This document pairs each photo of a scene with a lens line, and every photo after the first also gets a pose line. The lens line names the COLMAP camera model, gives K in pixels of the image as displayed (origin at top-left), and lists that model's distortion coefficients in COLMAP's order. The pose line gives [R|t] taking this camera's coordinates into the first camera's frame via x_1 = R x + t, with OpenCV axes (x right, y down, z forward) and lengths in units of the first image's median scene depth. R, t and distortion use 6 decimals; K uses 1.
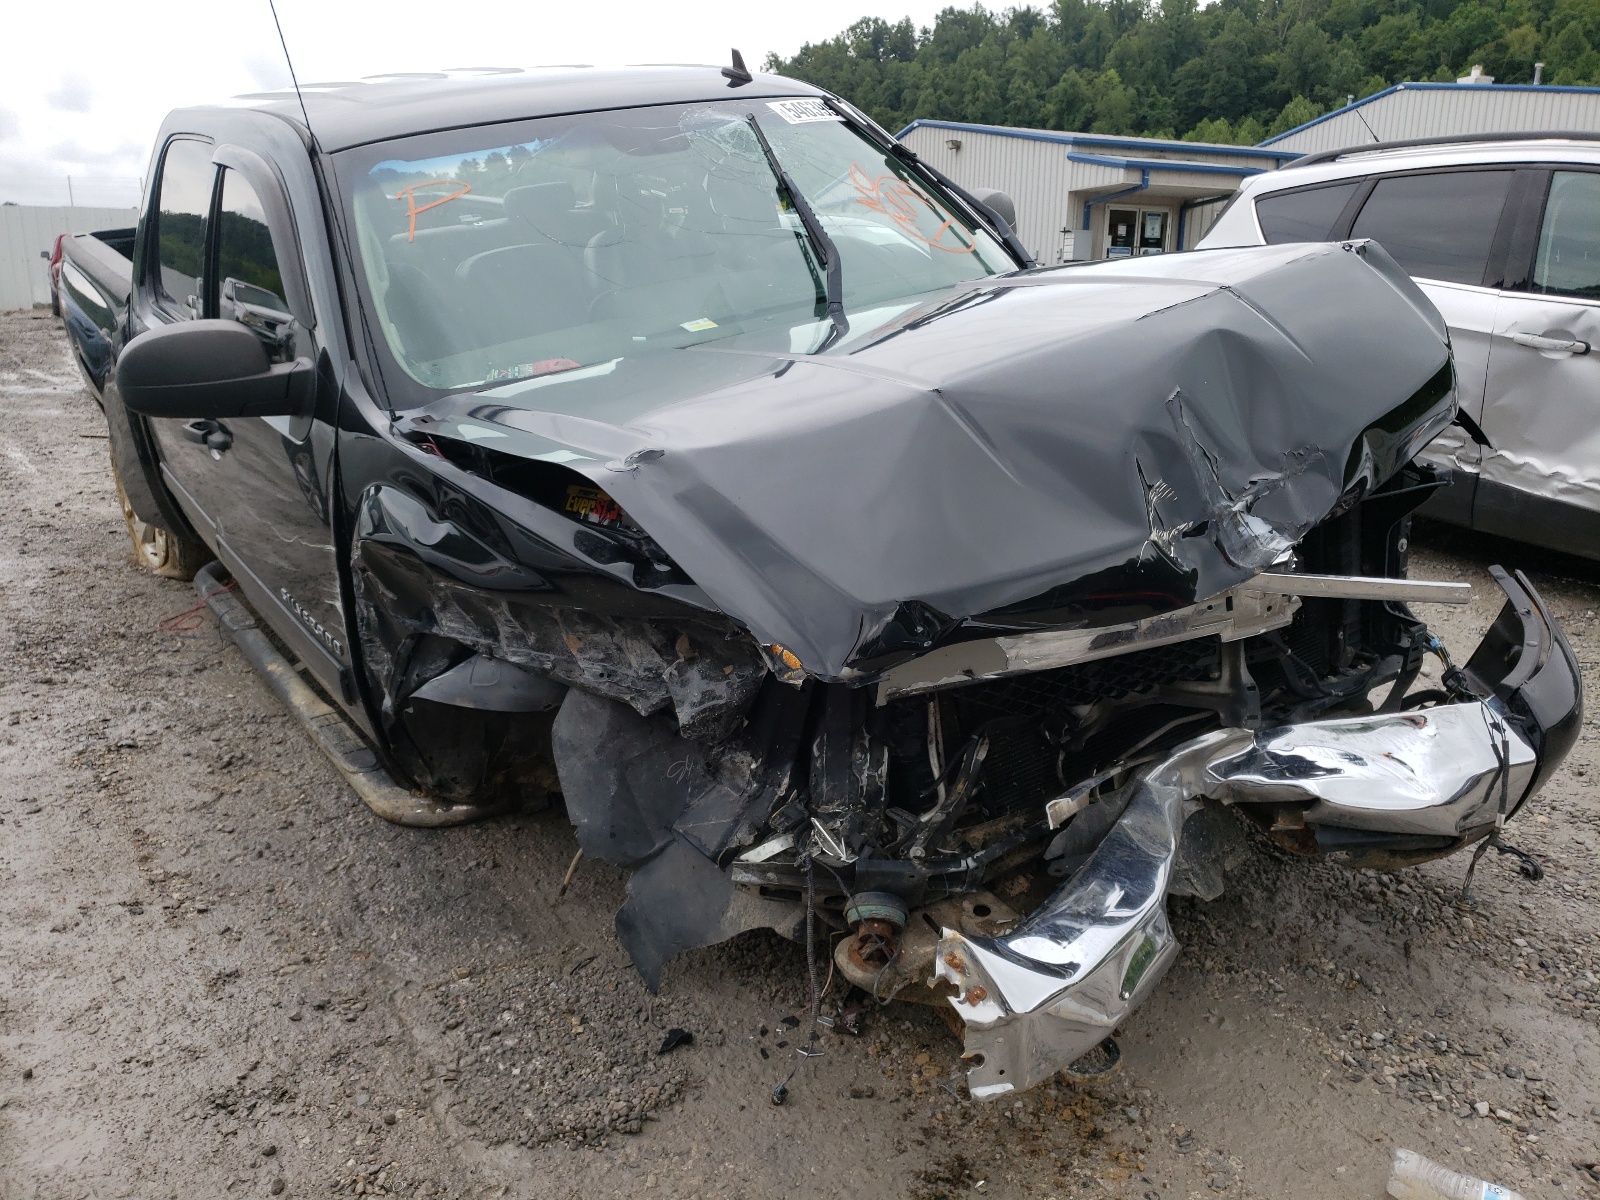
lens RADIAL K [[1213.7, 0, 799.3], [0, 1213.7, 582.0], [0, 0, 1]] dist [0.001898, 0.027582]
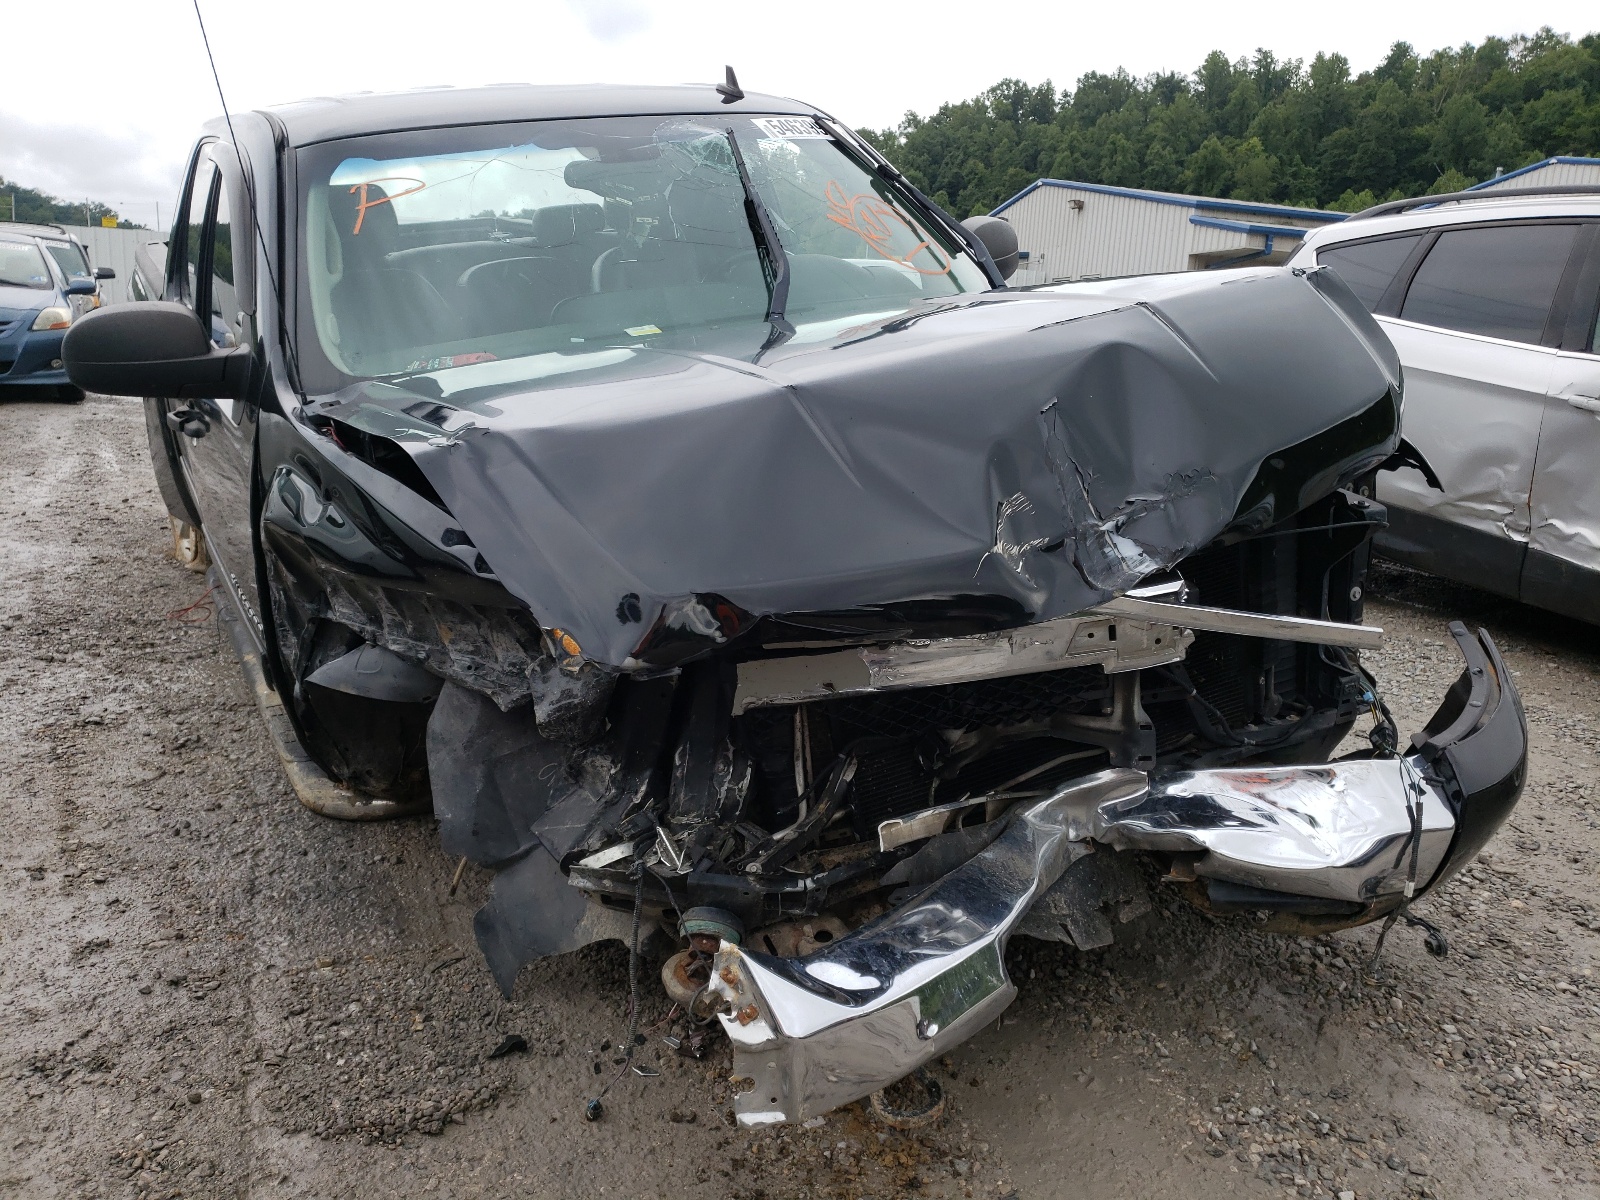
lens RADIAL K [[1212.0, 0, 800.0], [0, 1212.0, 600.0], [0, 0, 1]] dist [-0.003133, 0.039921]
pose [[0.994676, 0.060813, -0.083197, 0.177664], [-0.062947, 0.997746, -0.023263, 0.027680], [0.081595, 0.028376, 0.996262, 0.040421]]
